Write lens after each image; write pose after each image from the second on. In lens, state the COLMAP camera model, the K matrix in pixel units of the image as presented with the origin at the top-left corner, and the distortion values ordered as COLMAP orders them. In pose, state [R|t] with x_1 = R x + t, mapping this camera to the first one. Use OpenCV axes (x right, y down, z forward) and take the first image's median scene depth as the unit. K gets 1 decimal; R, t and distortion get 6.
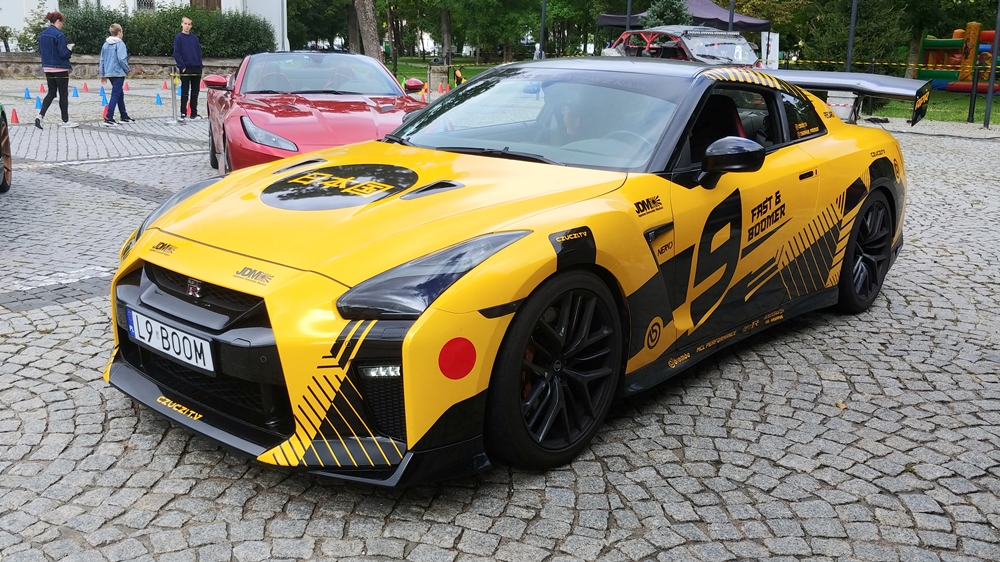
lens RADIAL K [[871.4, 0, 456.9], [0, 871.4, 281.4], [0, 0, 1]] dist [-0.067779, 0.024674]
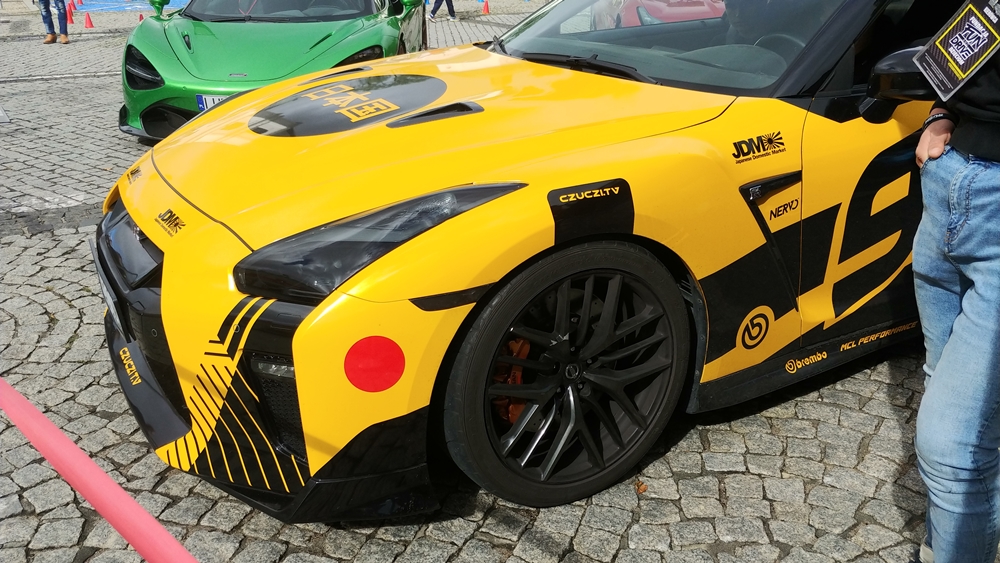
lens RADIAL K [[871.4, 0, 456.9], [0, 871.4, 281.9], [0, 0, 1]] dist [-0.067779, 0.024674]
pose [[0.953545, 0.090155, -0.287443, 0.214068], [-0.056171, 0.990644, 0.124373, -0.056824], [0.295967, -0.102449, 0.949688, 0.289133]]
